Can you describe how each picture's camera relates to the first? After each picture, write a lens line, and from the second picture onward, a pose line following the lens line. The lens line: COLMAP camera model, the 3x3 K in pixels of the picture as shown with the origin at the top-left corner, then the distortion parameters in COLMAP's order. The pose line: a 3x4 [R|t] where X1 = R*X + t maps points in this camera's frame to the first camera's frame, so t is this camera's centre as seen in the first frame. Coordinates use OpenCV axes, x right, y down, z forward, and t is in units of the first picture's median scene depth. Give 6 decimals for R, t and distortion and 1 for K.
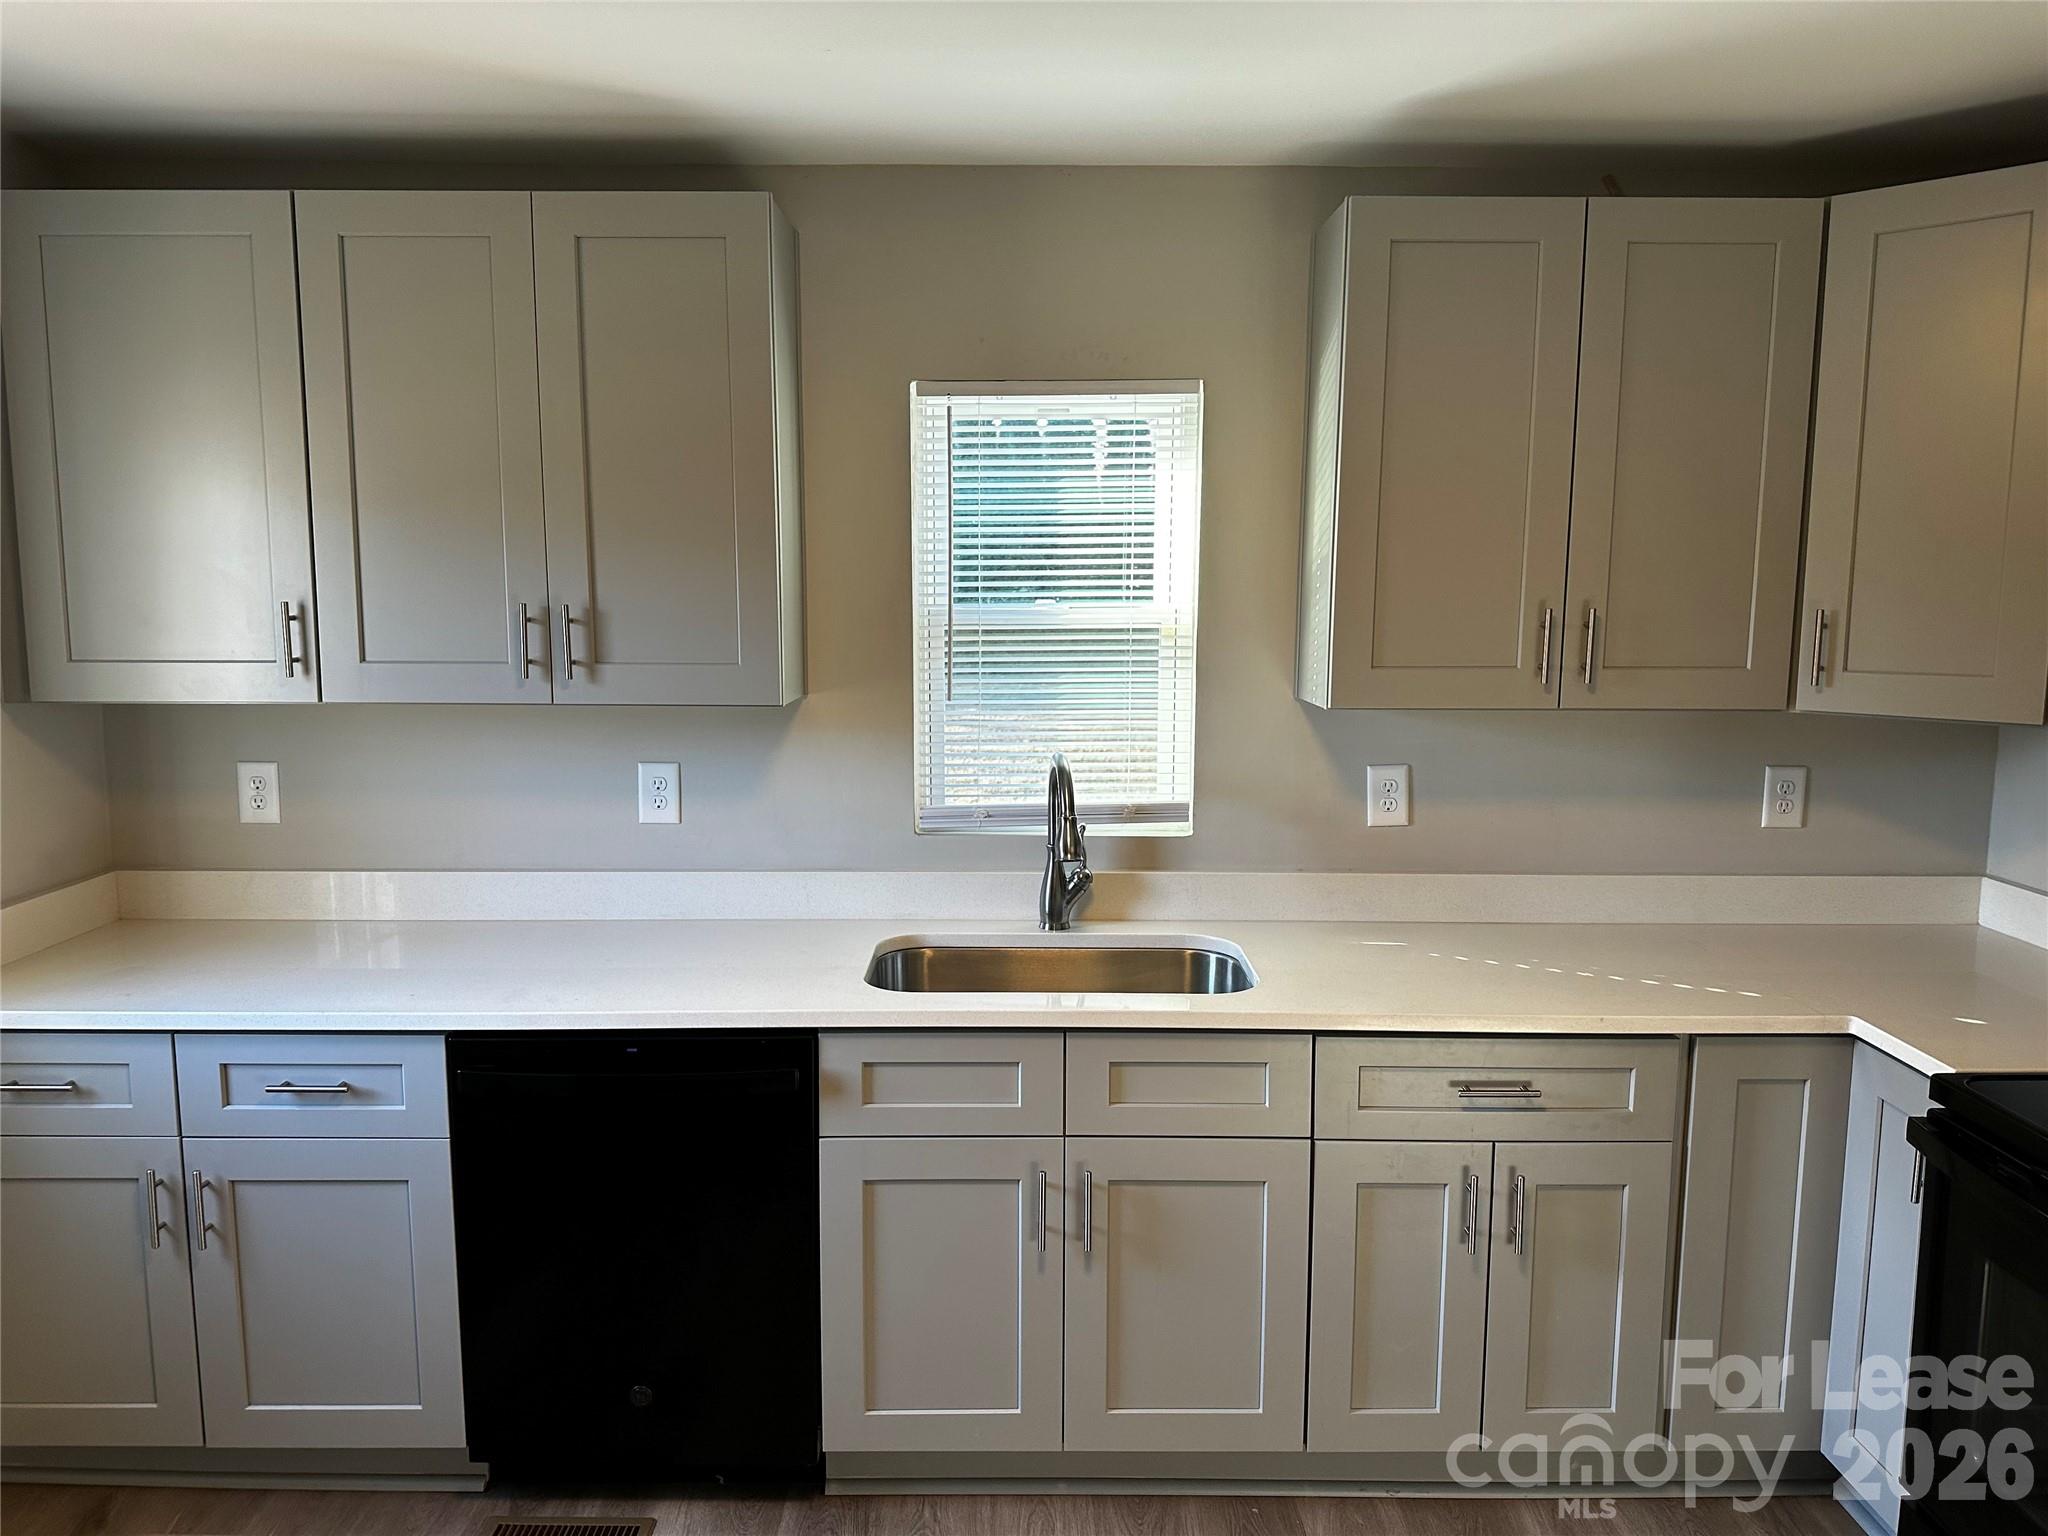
lens RADIAL K [[1328.4, 0, 1029.4], [0, 1328.4, 774.8], [0, 0, 1]] dist [0.087068, -0.094937]
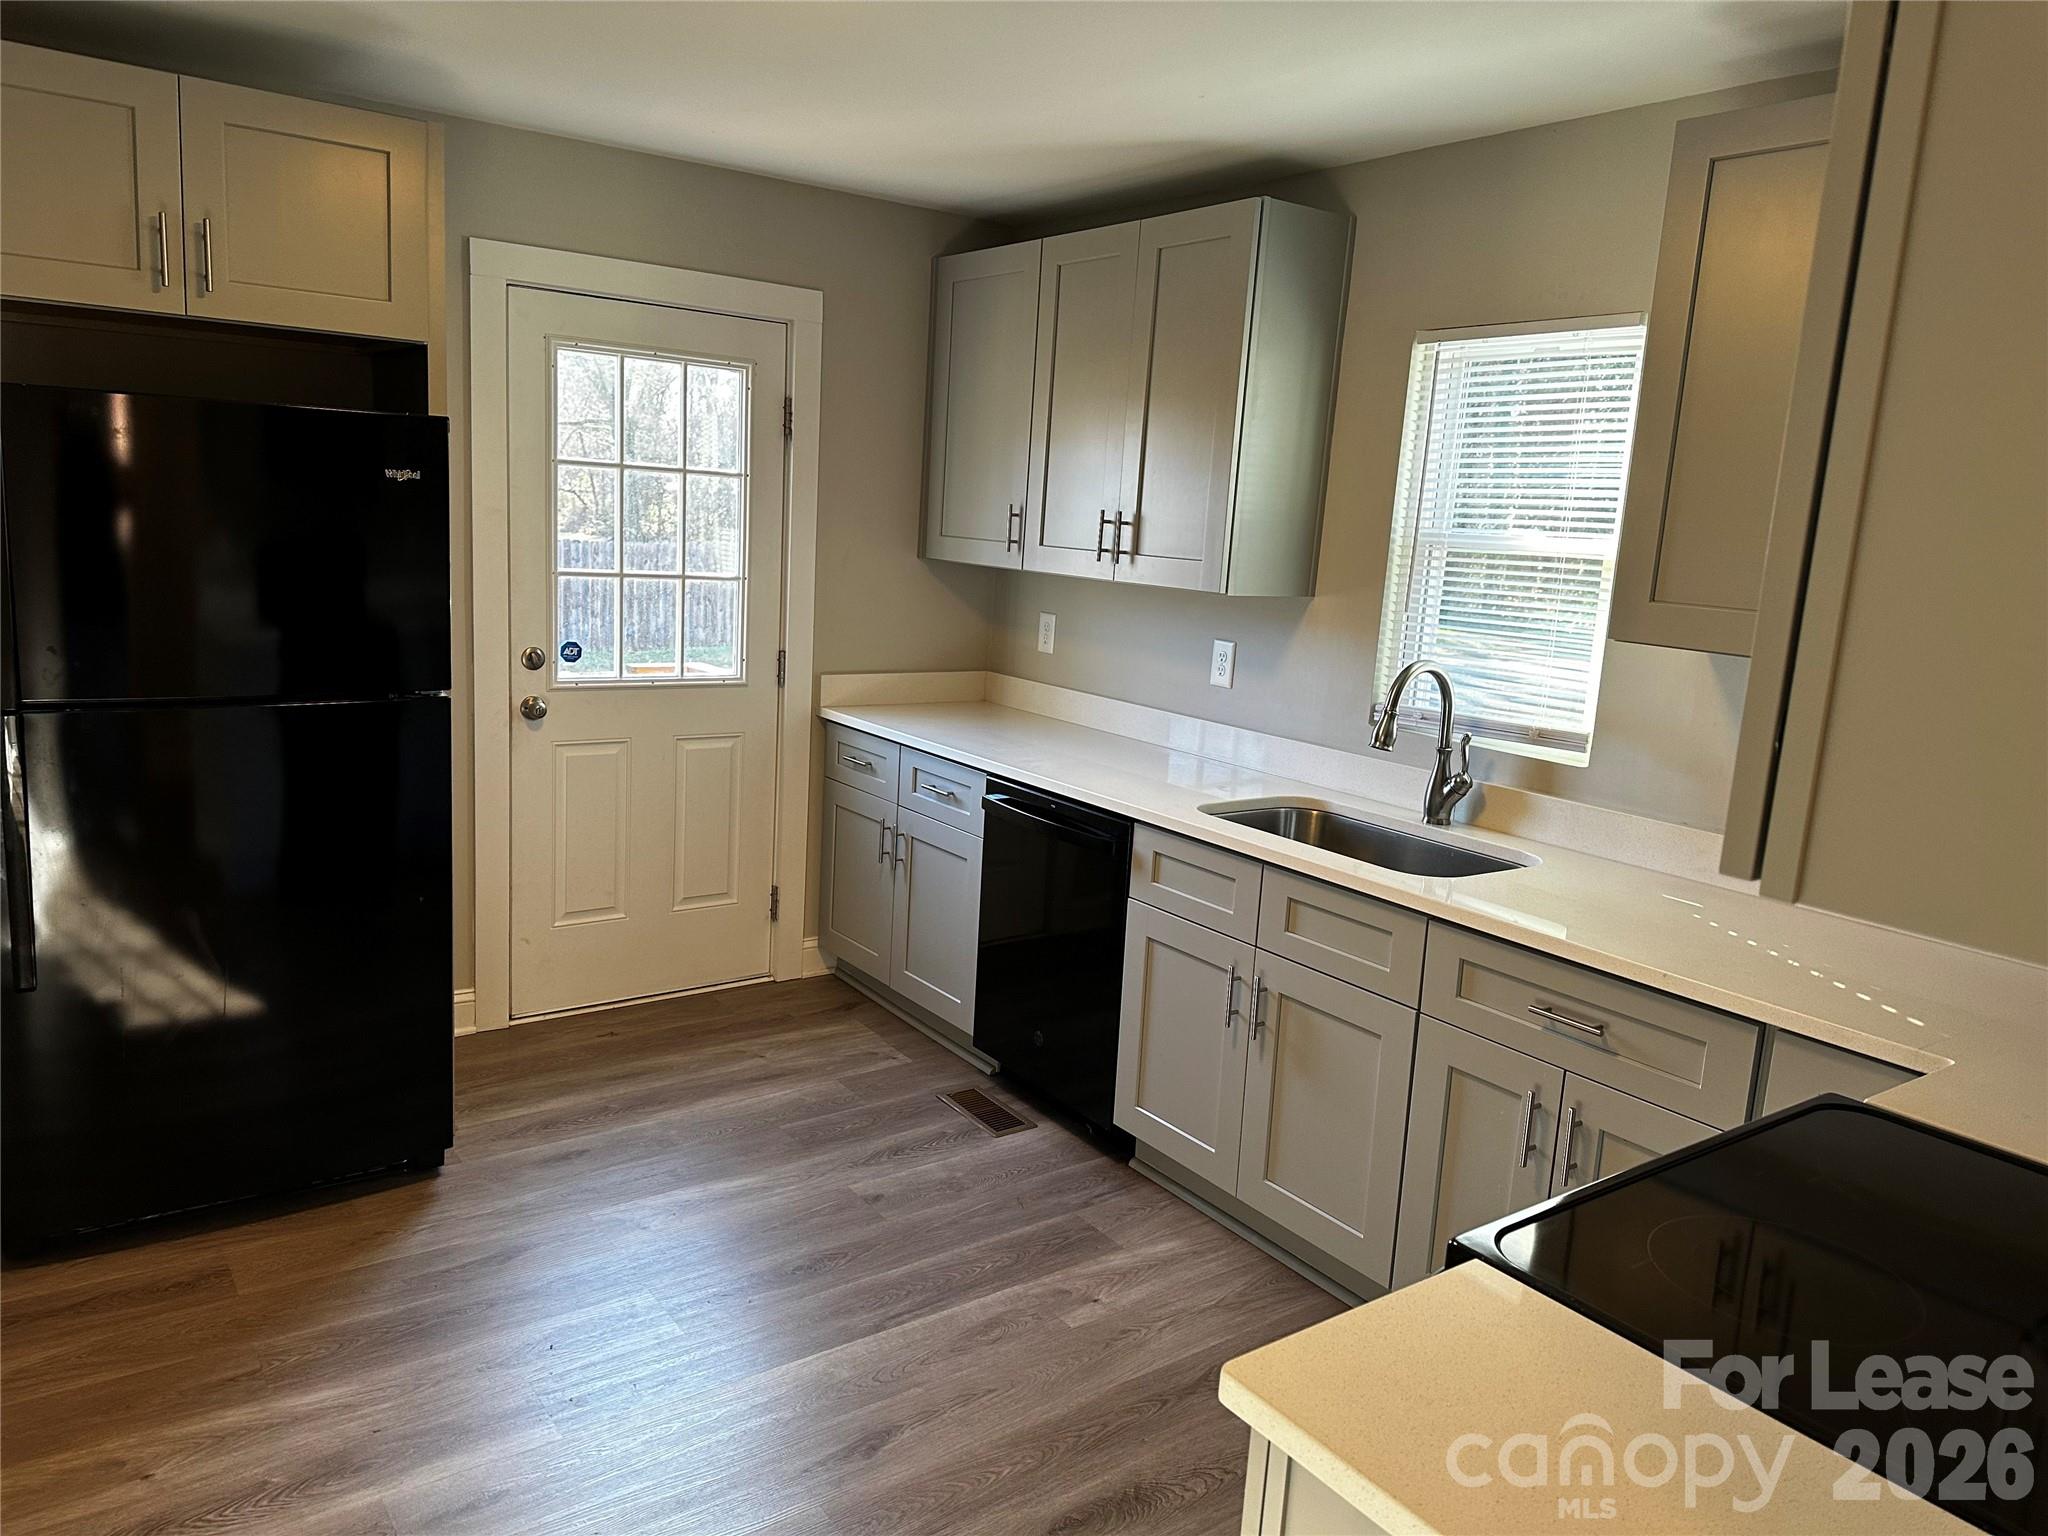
lens RADIAL K [[1423.3, 0, 1028.7], [0, 1423.3, 765.6], [0, 0, 1]] dist [0.117472, -0.165456]
pose [[0.589605, 0.177558, -0.787933, 0.883925], [-0.163015, 0.981622, 0.099222, 0.005487], [0.791070, 0.069944, 0.607714, 0.004181]]
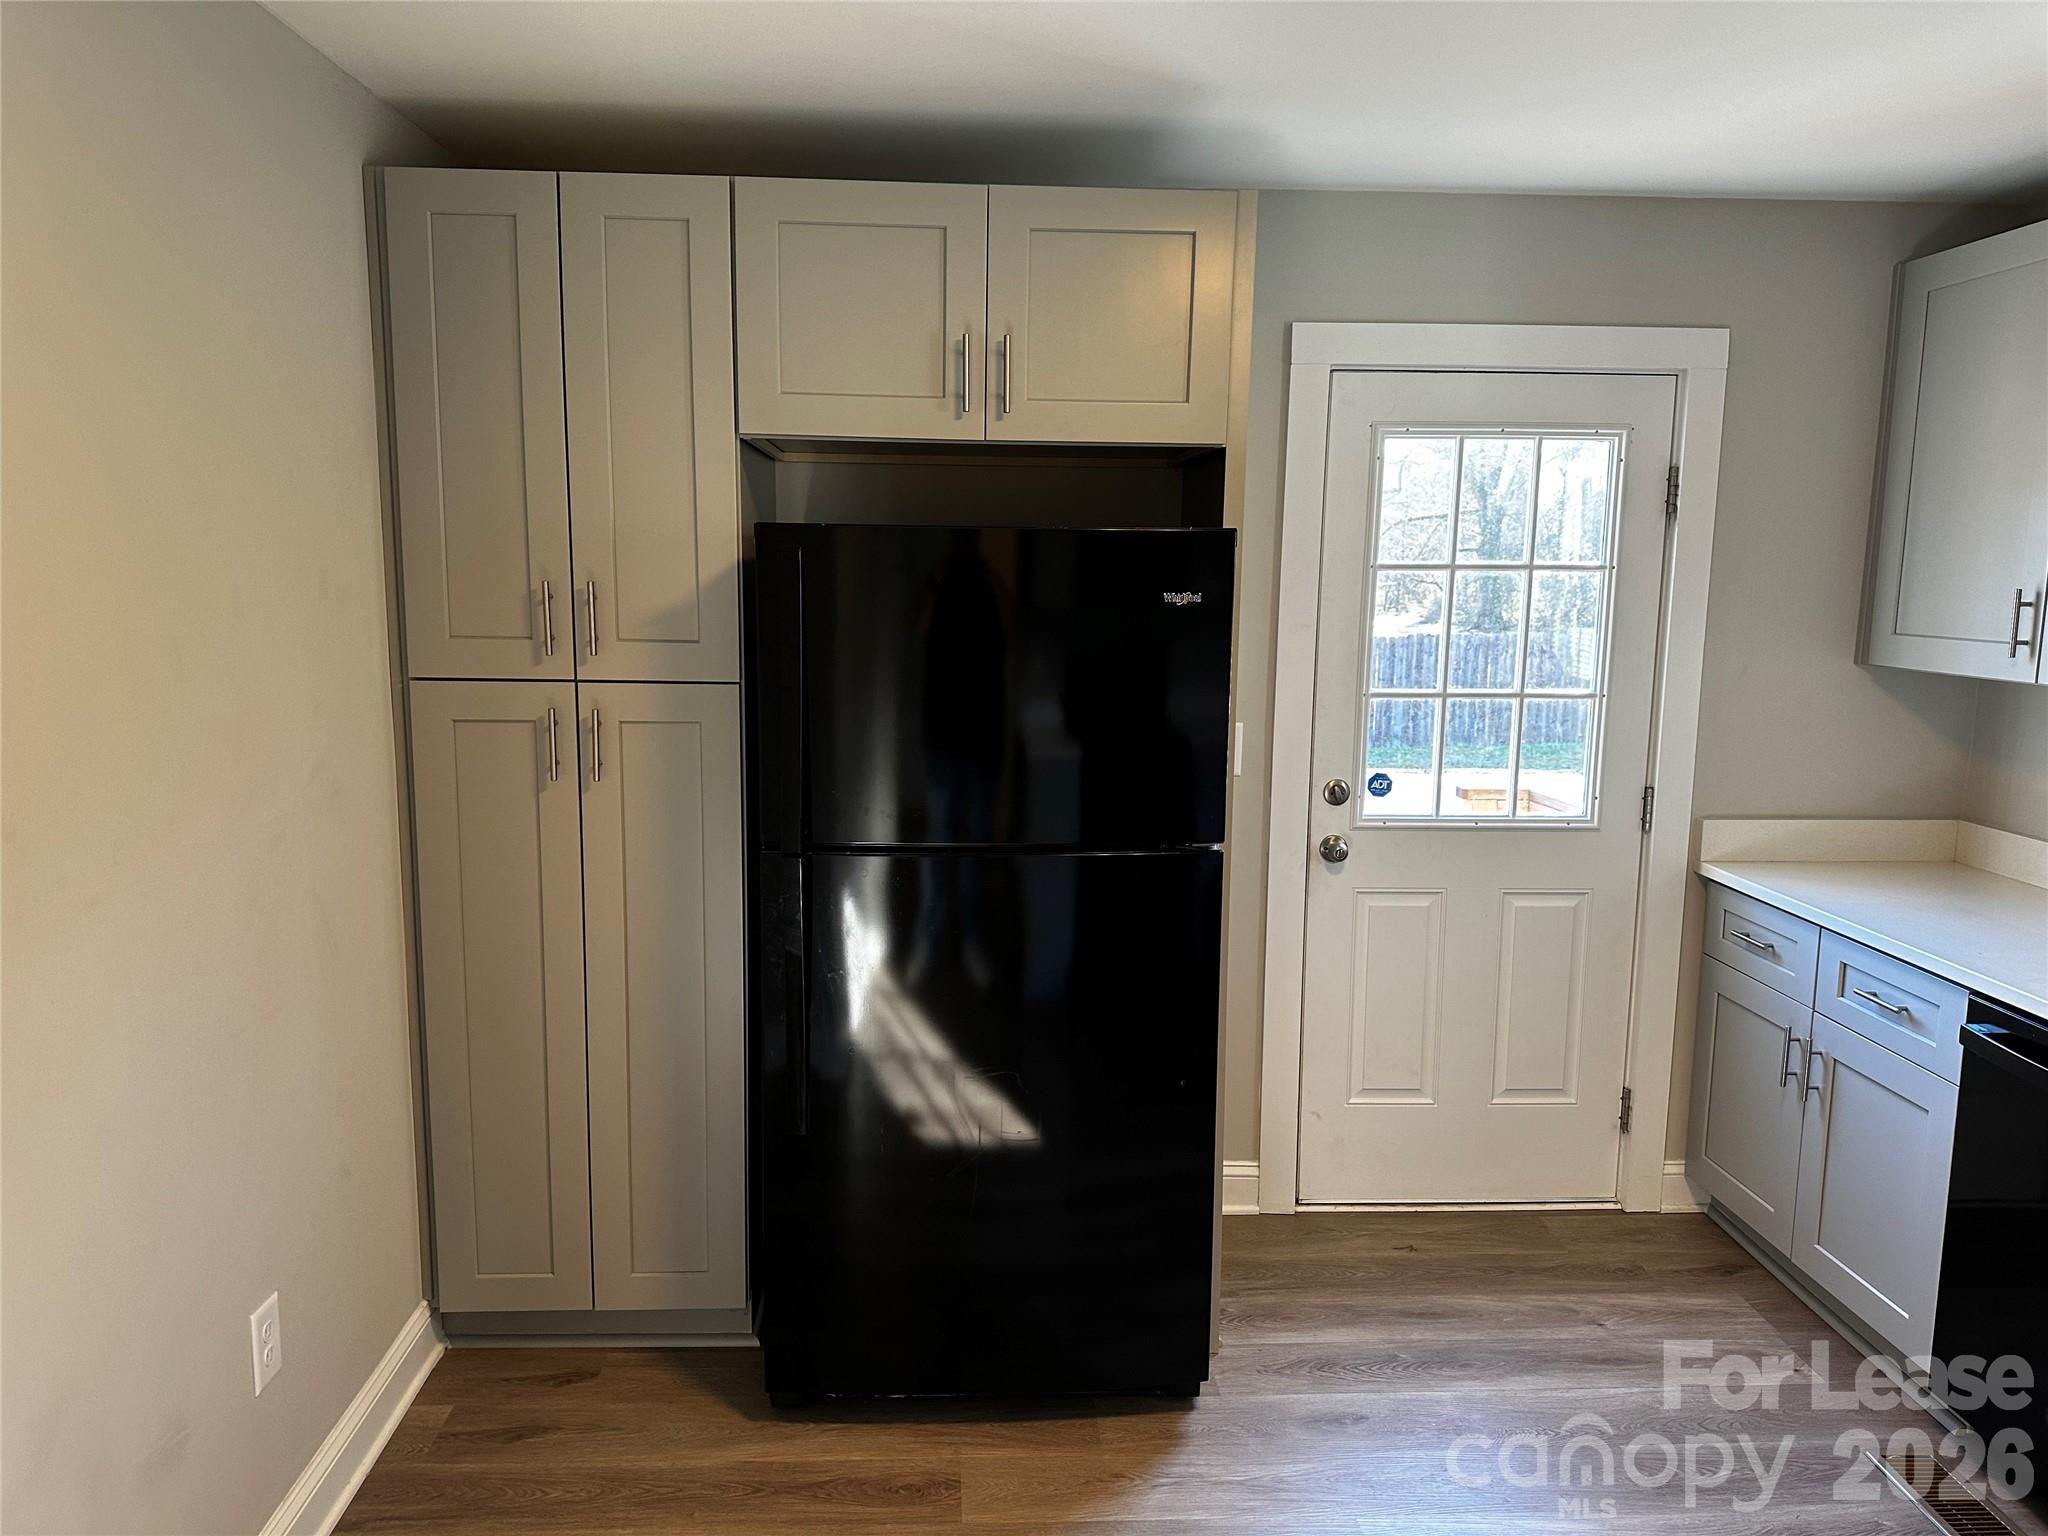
lens RADIAL K [[1423.3, 0, 1028.7], [0, 1423.3, 765.6], [0, 0, 1]] dist [0.117472, -0.165456]
pose [[0.053544, 0.139975, -0.988706, 0.613406], [-0.141766, 0.981163, 0.131230, -0.028871], [0.988451, 0.133139, 0.072379, 0.140970]]
